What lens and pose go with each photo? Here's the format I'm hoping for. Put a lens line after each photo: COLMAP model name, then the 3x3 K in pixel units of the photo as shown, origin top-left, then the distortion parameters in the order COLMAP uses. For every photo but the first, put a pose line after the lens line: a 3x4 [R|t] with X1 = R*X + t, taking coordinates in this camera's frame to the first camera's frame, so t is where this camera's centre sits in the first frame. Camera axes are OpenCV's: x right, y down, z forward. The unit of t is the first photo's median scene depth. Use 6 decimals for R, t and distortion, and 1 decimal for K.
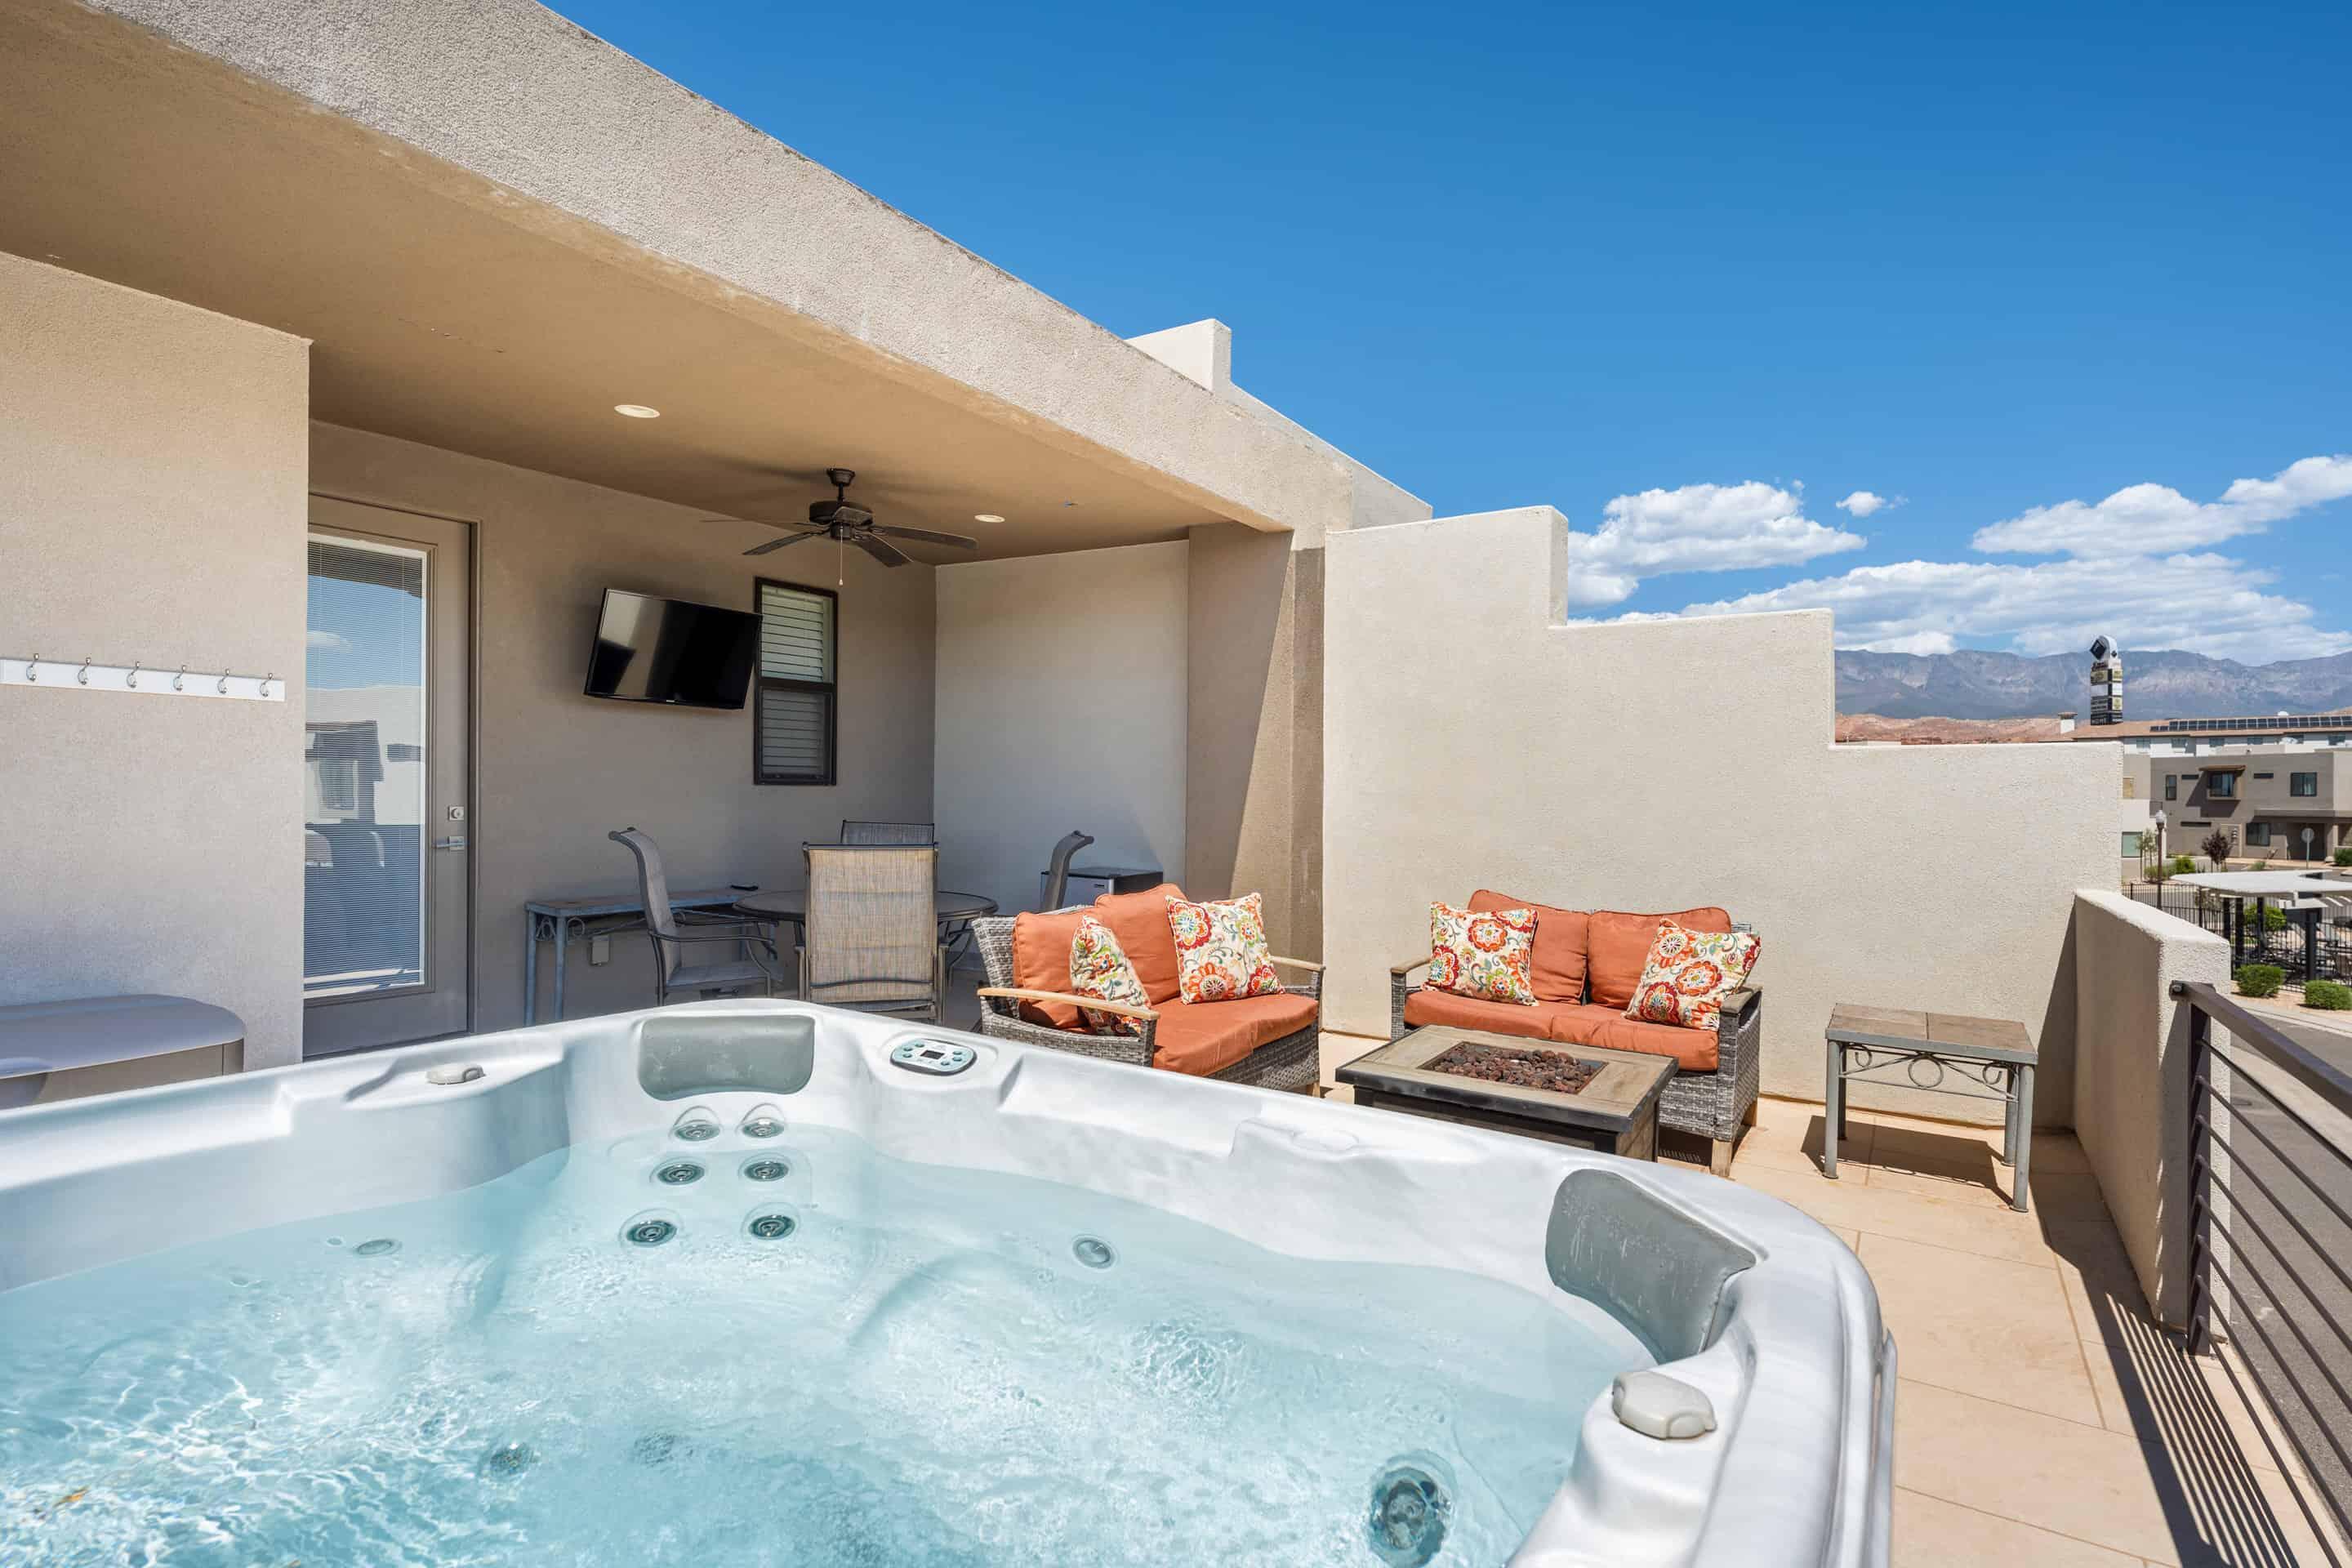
lens RADIAL K [[1146.4, 0, 1176.0], [0, 1146.4, 784.0], [0, 0, 1]] dist [-0.000305, 0.000101]
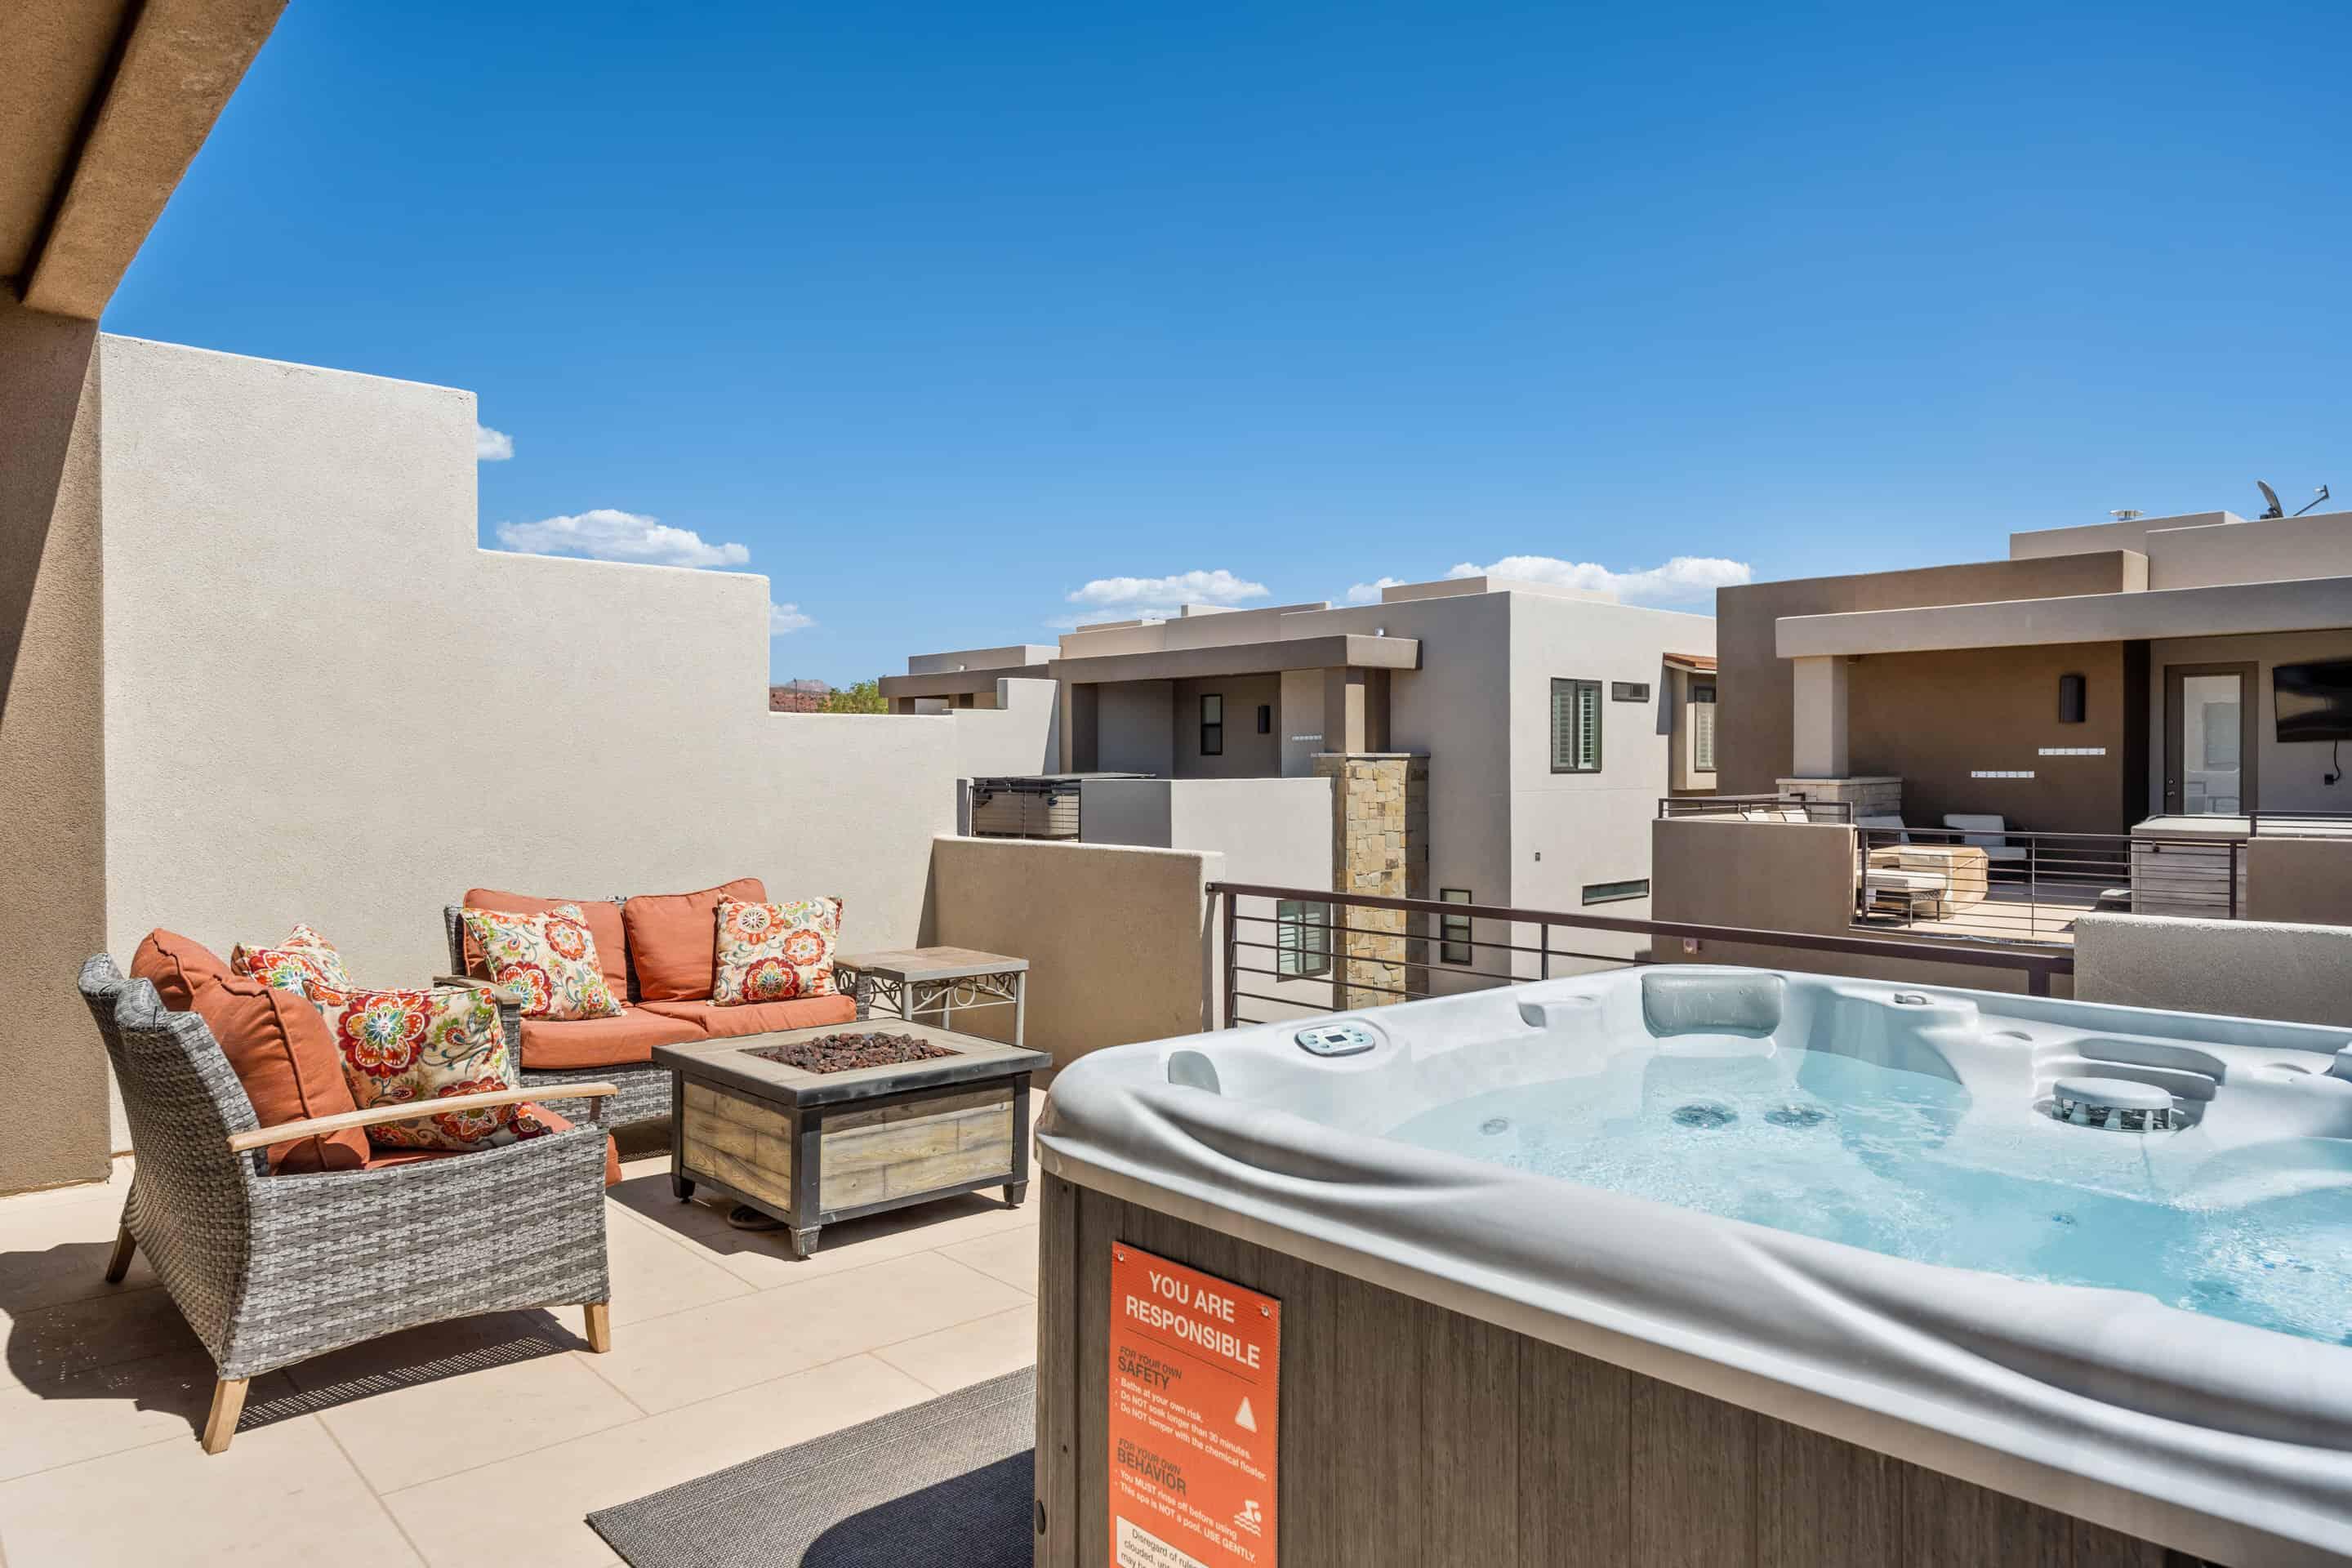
lens RADIAL K [[1467.2, 0, 1167.3], [0, 1467.2, 748.4], [0, 0, 1]] dist [0.007157, 0.000759]
pose [[0.255643, -0.005839, 0.966754, -0.693839], [-0.004804, 0.999962, 0.007310, -0.013193], [-0.966759, -0.006513, 0.255605, 0.375984]]
